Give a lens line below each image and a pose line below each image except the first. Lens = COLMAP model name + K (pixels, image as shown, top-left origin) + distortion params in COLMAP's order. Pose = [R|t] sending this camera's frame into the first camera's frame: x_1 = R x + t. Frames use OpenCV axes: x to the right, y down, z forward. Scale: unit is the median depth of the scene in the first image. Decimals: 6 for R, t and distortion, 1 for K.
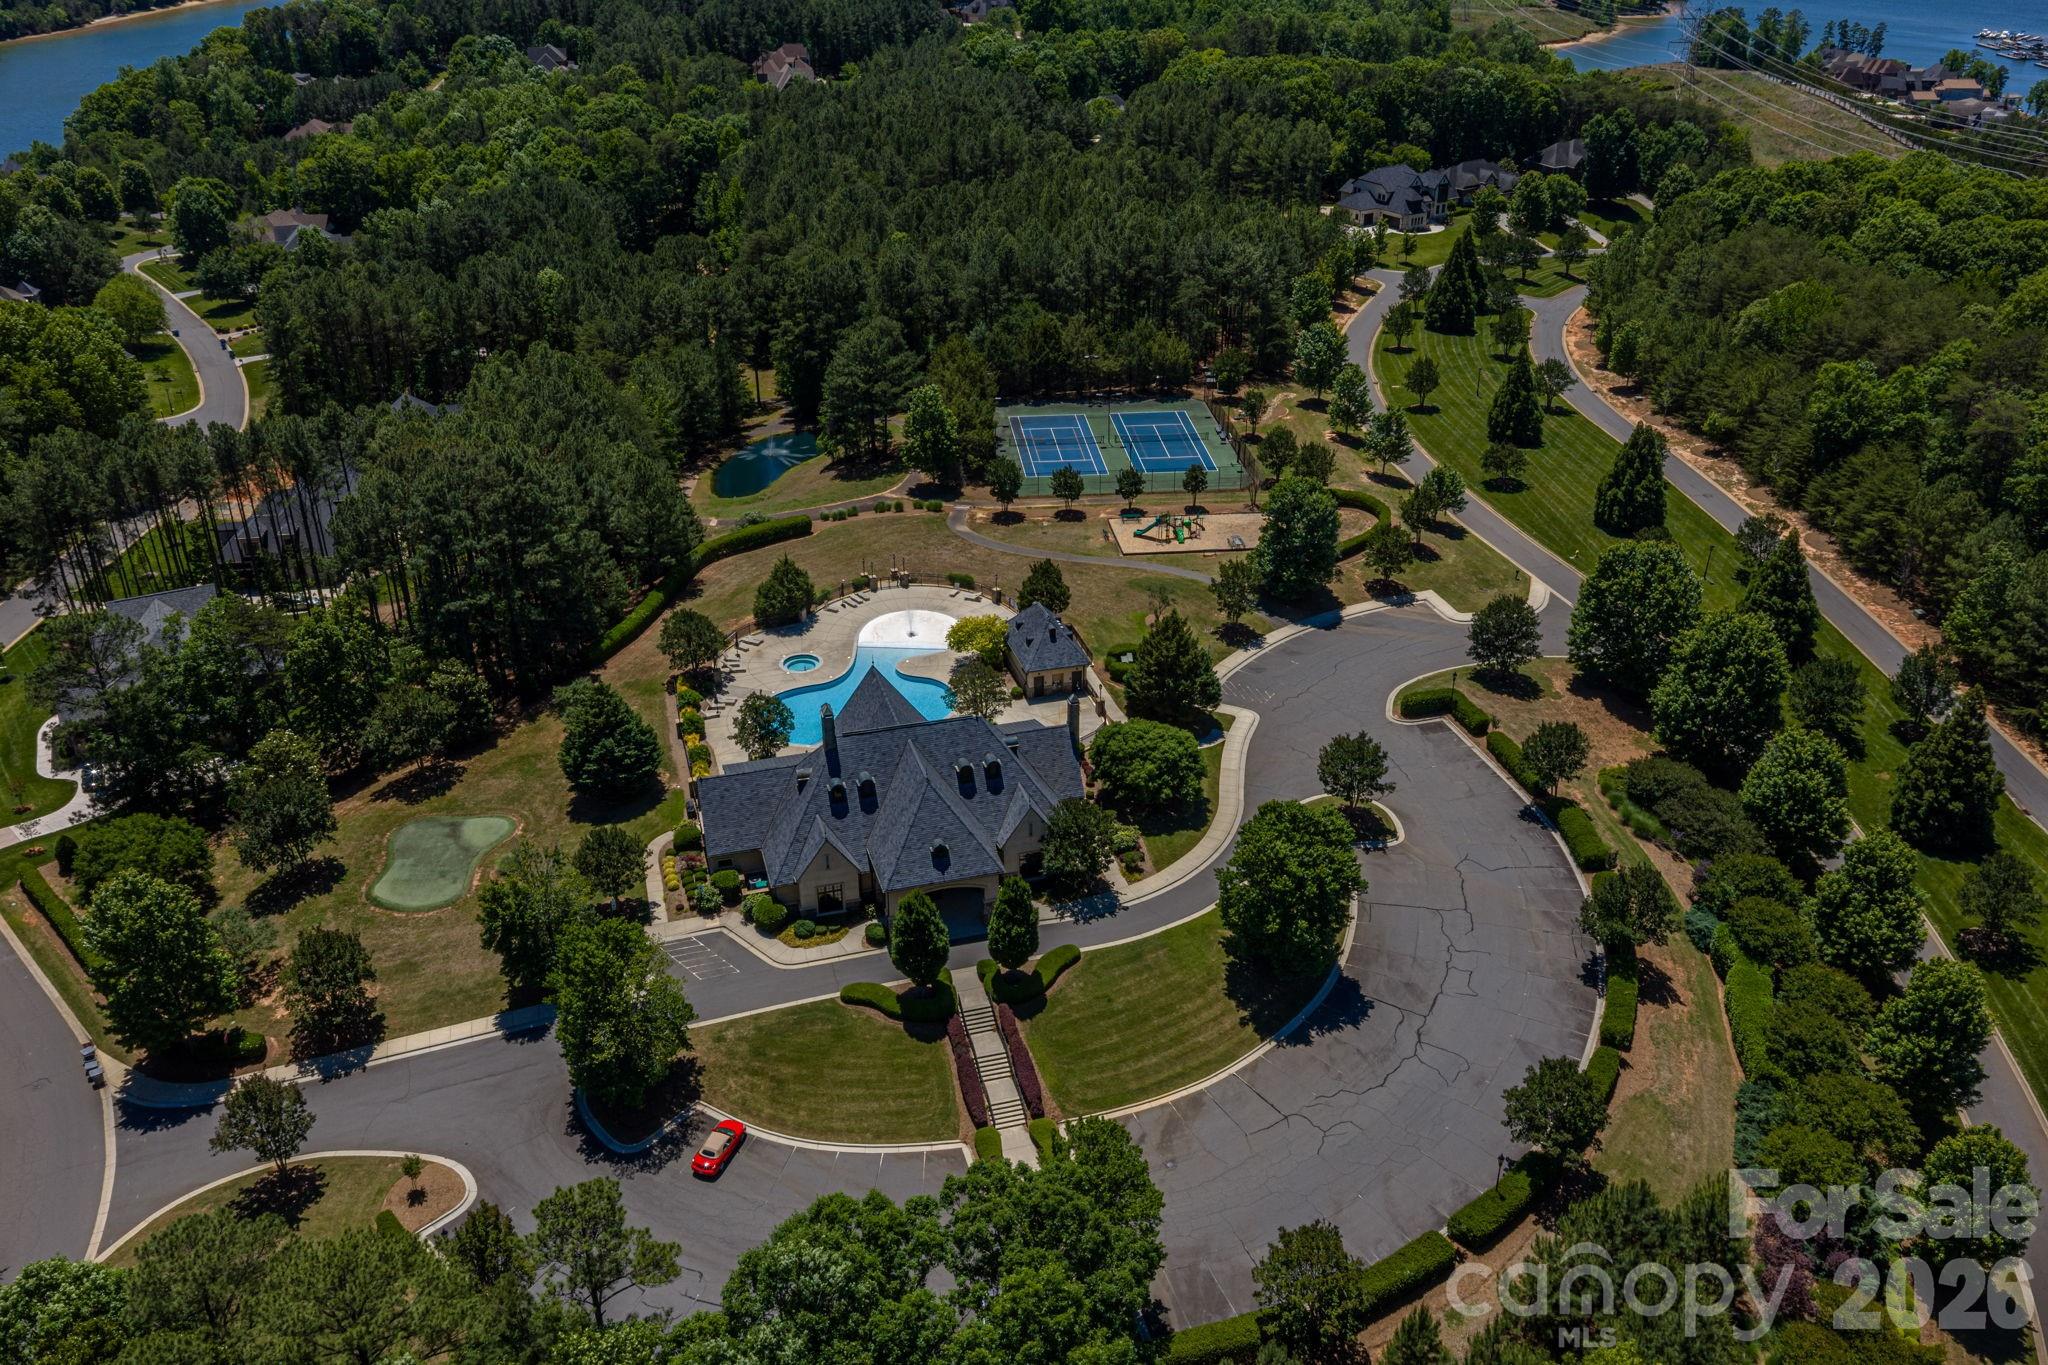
lens RADIAL K [[1692.6, 0, 1024.0], [0, 1692.6, 682.5], [0, 0, 1]] dist [0.034650, -0.055723]
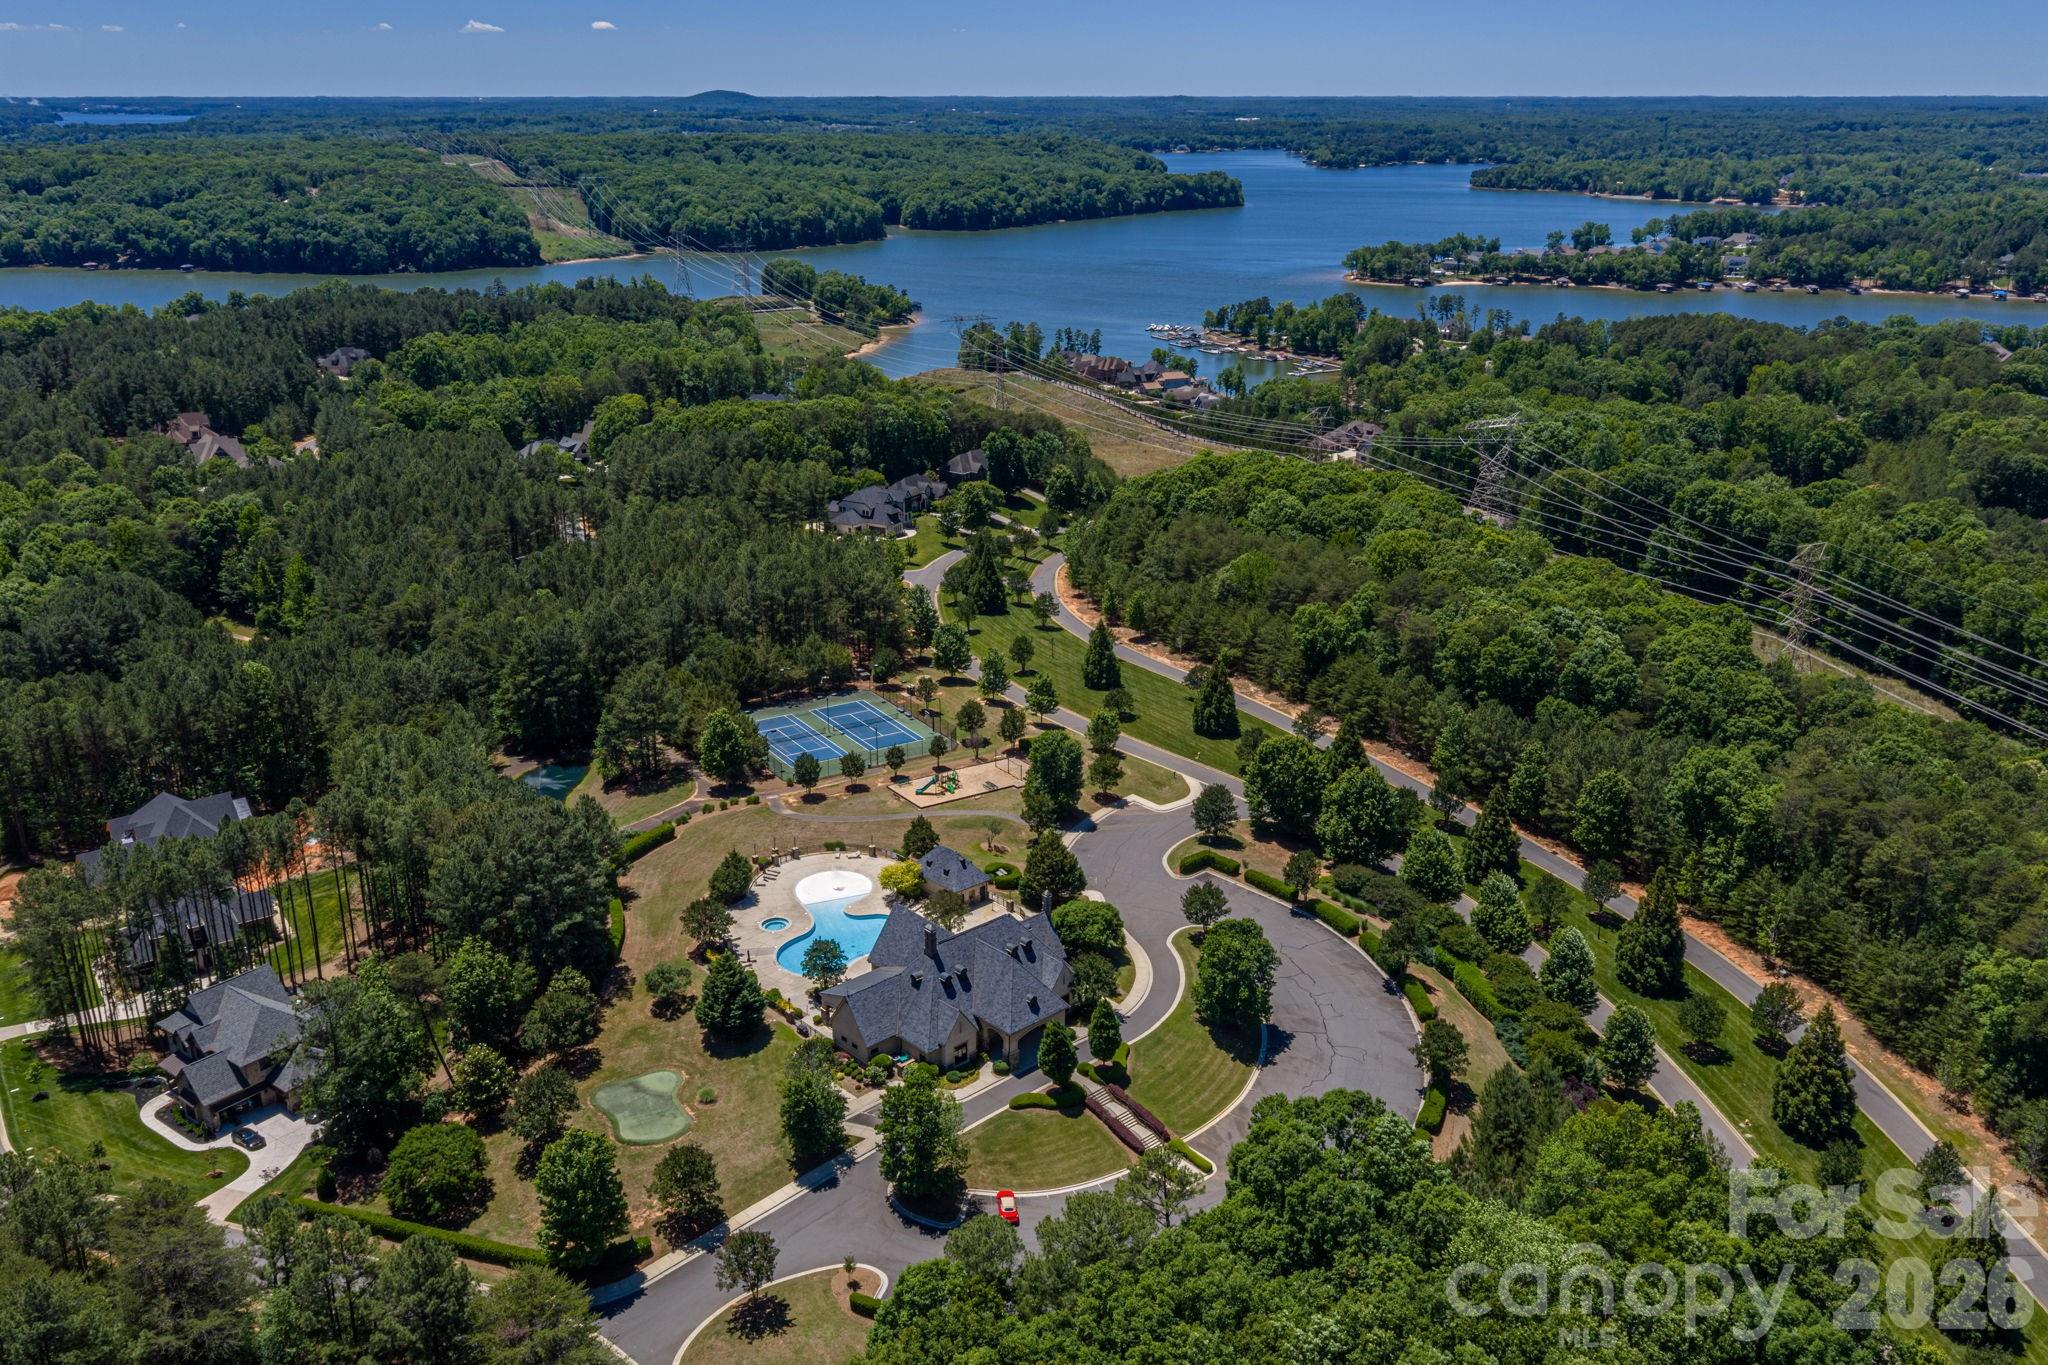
lens RADIAL K [[1692.6, 0, 1024.0], [0, 1692.6, 682.5], [0, 0, 1]] dist [0.034650, -0.055723]
pose [[0.894445, -0.143340, 0.423581, -0.416140], [0.206818, 0.972439, -0.107649, -0.010294], [-0.396476, 0.183891, 0.899439, -0.262230]]
